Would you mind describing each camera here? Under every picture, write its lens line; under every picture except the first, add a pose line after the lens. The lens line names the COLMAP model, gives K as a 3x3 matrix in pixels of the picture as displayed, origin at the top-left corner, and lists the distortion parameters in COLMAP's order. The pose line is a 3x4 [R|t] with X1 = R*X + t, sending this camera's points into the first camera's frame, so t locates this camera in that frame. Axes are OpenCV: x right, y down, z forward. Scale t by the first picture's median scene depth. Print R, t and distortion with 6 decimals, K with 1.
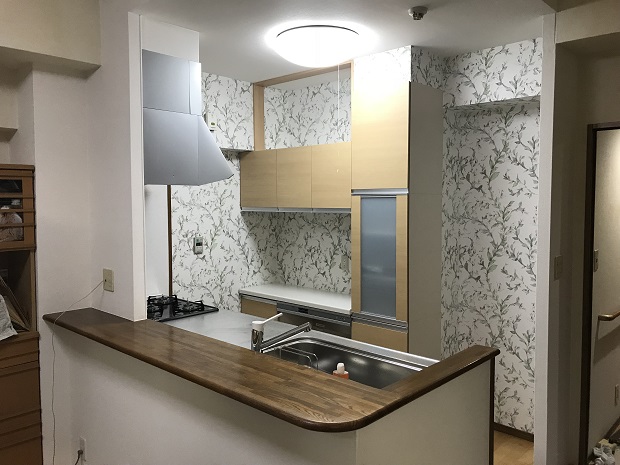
lens RADIAL K [[509.3, 0, 309.7], [0, 509.3, 224.4], [0, 0, 1]] dist [0.042674, -0.032584]
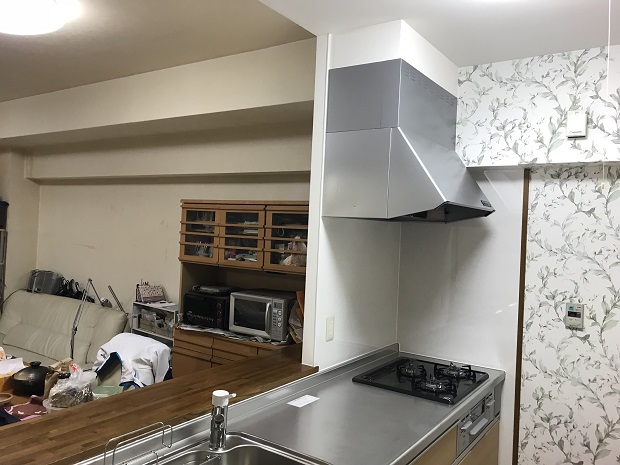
lens RADIAL K [[509.3, 0, 309.7], [0, 509.3, 224.4], [0, 0, 1]] dist [0.042674, -0.032584]
pose [[0.138412, 0.001150, -0.990374, 0.386354], [-0.099036, 0.995003, -0.012686, -0.033538], [0.985411, 0.099838, 0.137834, 0.579703]]
